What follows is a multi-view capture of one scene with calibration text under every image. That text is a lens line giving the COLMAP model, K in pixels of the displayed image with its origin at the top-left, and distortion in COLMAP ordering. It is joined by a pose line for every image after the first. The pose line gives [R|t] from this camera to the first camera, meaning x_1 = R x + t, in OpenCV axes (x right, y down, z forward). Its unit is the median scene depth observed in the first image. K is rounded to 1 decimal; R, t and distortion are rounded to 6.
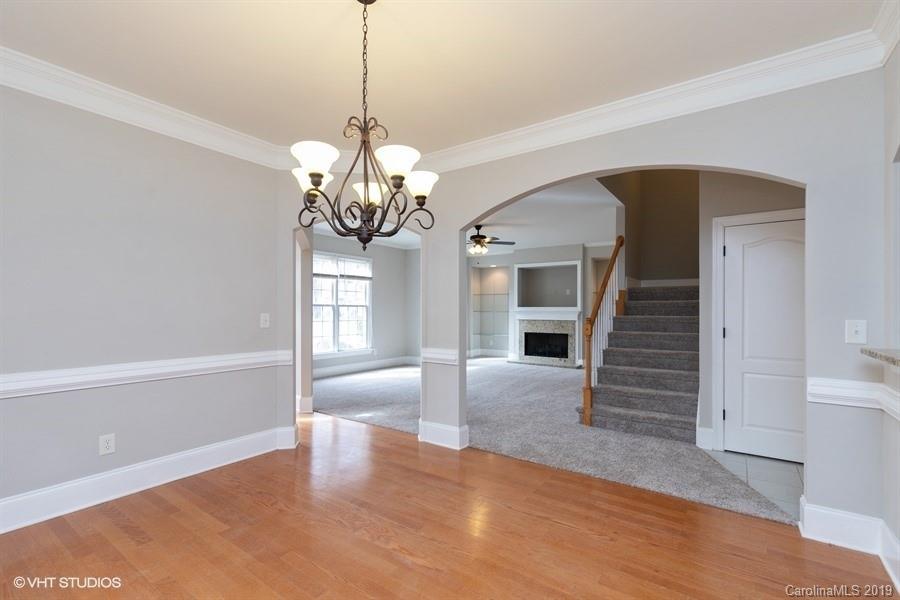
lens RADIAL K [[405.3, 0, 449.8], [0, 405.3, 304.4], [0, 0, 1]] dist [0.000701, 0.000027]
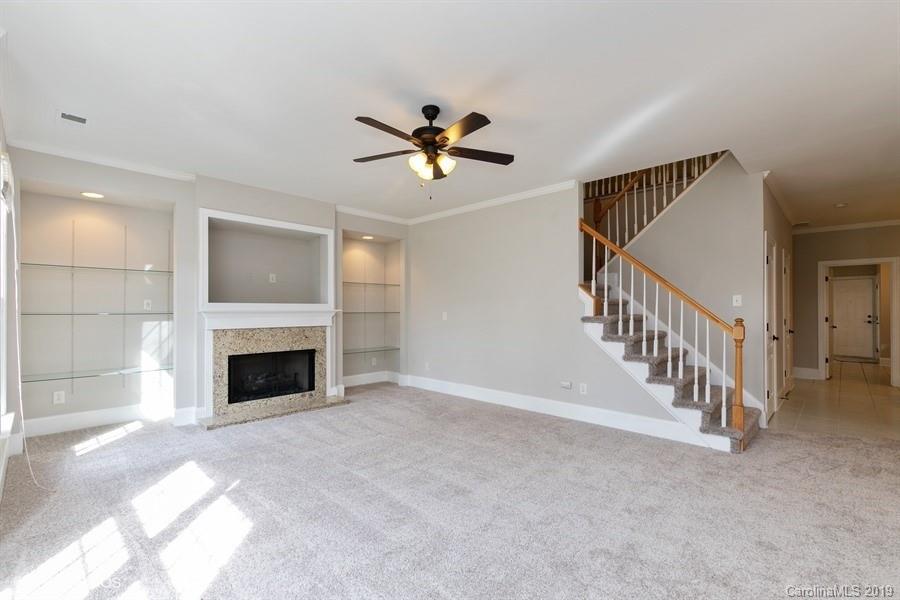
lens RADIAL K [[405.3, 0, 449.8], [0, 405.3, 304.4], [0, 0, 1]] dist [0.000701, 0.000027]
pose [[0.143854, 0.007576, 0.989570, -0.268049], [-0.009803, 0.999933, -0.006231, 0.009232], [-0.989550, -0.008804, 0.143919, 0.717049]]
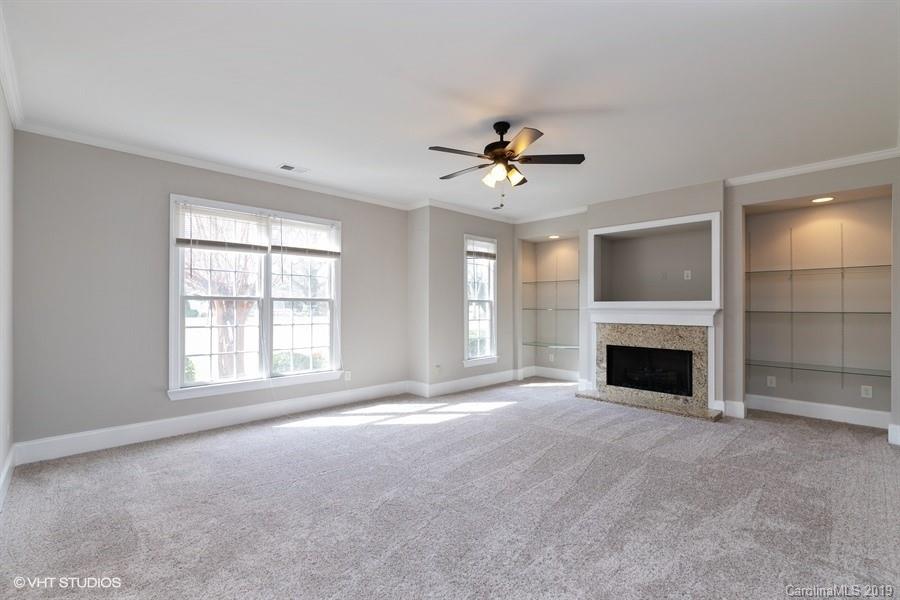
lens RADIAL K [[405.3, 0, 449.8], [0, 405.3, 304.4], [0, 0, 1]] dist [0.000701, 0.000027]
pose [[0.982610, -0.002270, -0.185665, 0.076272], [0.003453, 0.999976, 0.006047, 0.006862], [0.185647, -0.006583, 0.982594, 0.412471]]
